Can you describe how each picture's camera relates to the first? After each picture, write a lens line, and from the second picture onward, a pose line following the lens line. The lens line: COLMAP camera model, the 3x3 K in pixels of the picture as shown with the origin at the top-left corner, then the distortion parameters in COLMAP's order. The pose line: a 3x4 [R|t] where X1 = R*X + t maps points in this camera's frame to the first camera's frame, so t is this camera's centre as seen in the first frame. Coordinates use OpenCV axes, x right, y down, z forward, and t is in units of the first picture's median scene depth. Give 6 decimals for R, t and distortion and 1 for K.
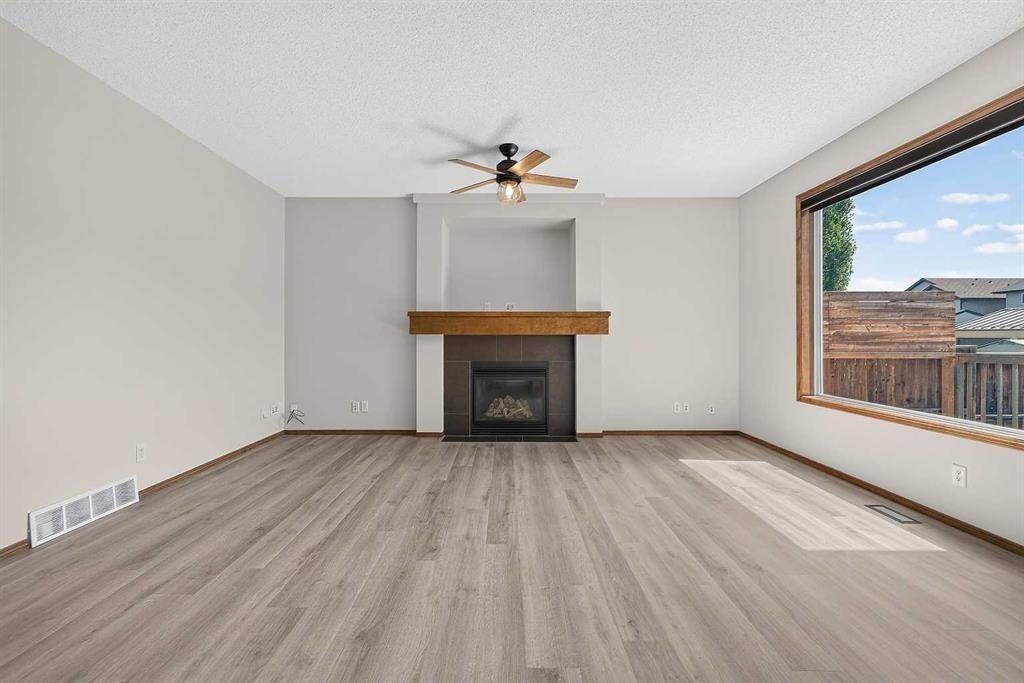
lens RADIAL K [[418.5, 0, 504.8], [0, 418.5, 334.1], [0, 0, 1]] dist [-0.001491, -0.000205]
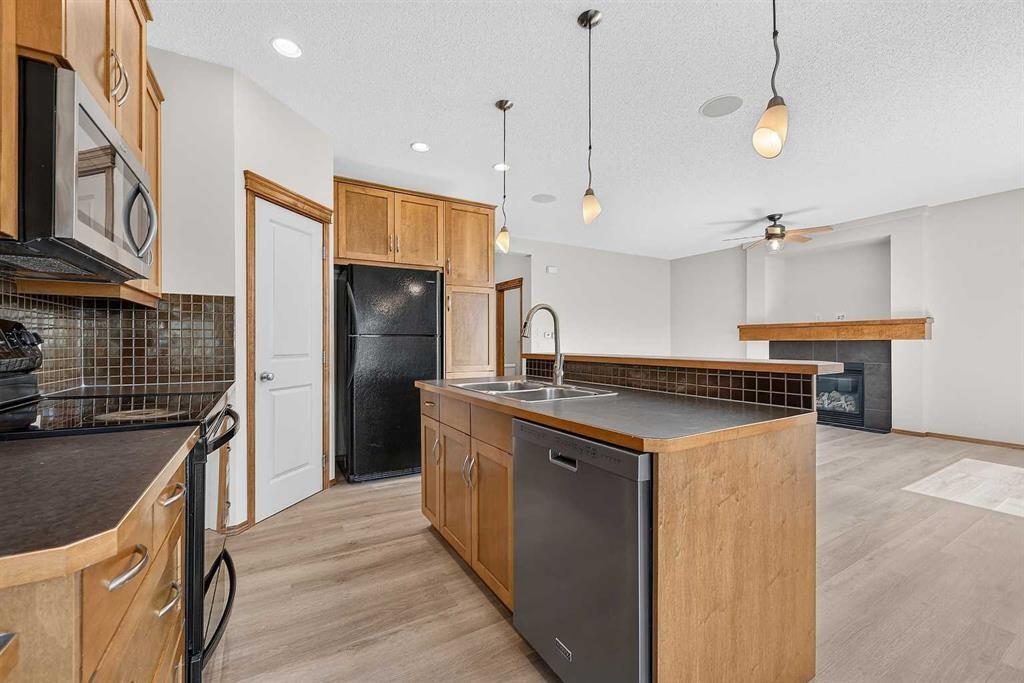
lens RADIAL K [[411.9, 0, 508.5], [0, 411.9, 341.3], [0, 0, 1]] dist [-0.000099, 0.000003]
pose [[0.509194, -0.004312, -0.860641, 0.608076], [0.007842, 0.999969, -0.000370, -0.002653], [0.860616, -0.006560, 0.509212, -0.439984]]
